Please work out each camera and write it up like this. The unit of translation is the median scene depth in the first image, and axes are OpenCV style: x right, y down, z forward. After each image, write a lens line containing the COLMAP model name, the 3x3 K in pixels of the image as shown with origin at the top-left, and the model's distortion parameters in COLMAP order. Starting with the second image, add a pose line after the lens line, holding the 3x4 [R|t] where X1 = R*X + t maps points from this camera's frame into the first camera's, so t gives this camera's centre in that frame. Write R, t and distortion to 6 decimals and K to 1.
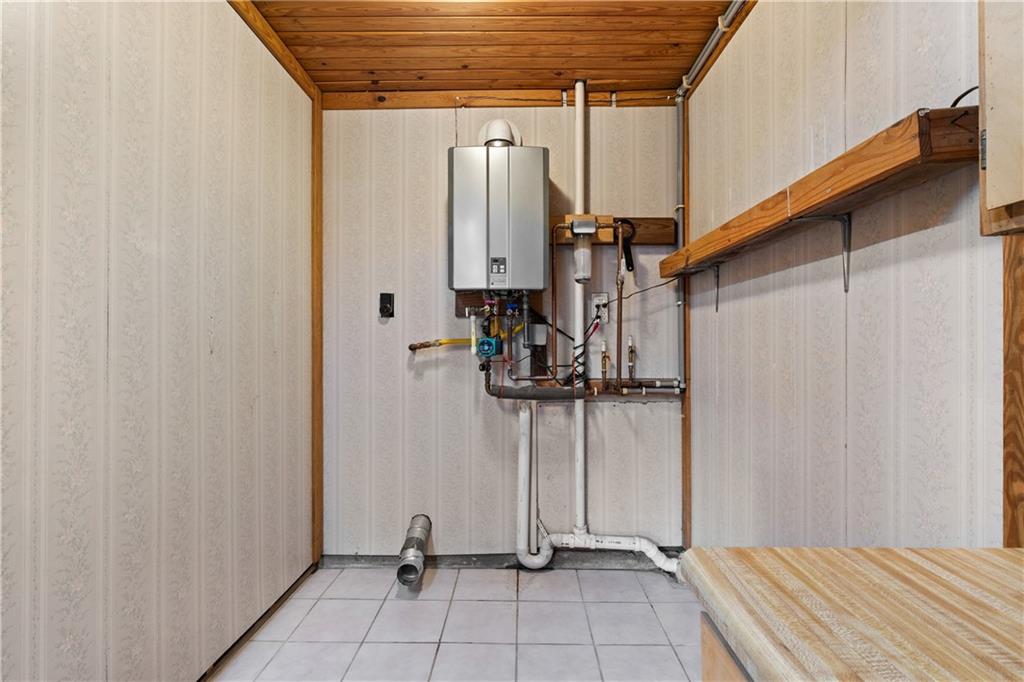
lens RADIAL K [[450.9, 0, 514.5], [0, 450.9, 346.7], [0, 0, 1]] dist [-0.001959, 0.000060]
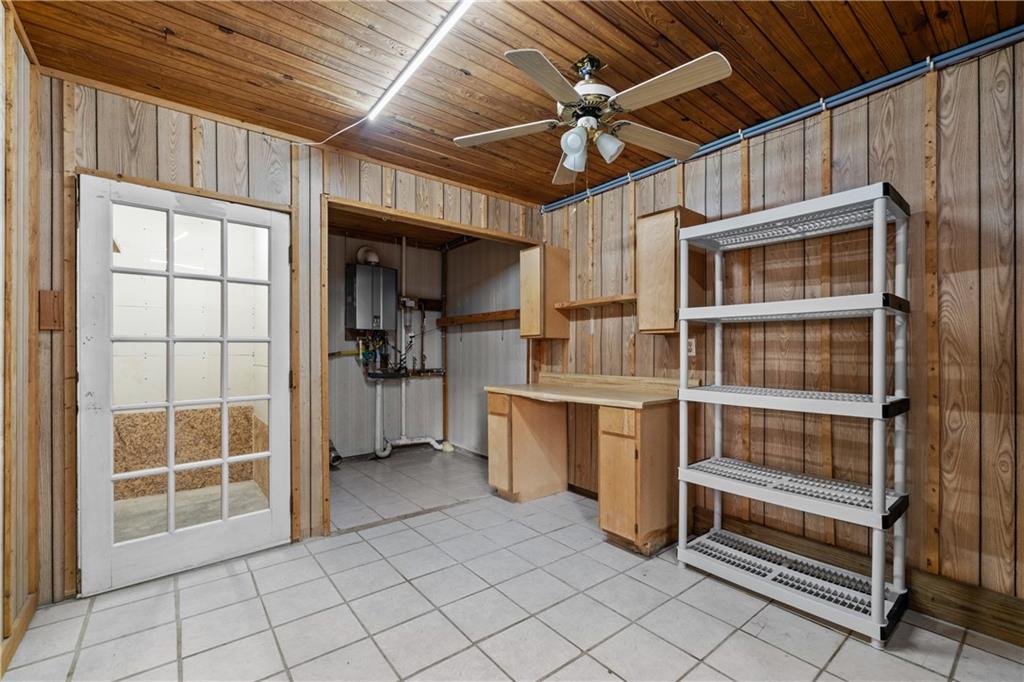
lens RADIAL K [[434.9, 0, 517.0], [0, 434.9, 349.2], [0, 0, 1]] dist [0.000074, 0.000000]
pose [[0.781474, 0.002791, 0.623931, -0.753356], [-0.000012, 0.999990, -0.004458, -0.016396], [-0.623938, 0.003476, 0.781466, -1.021028]]
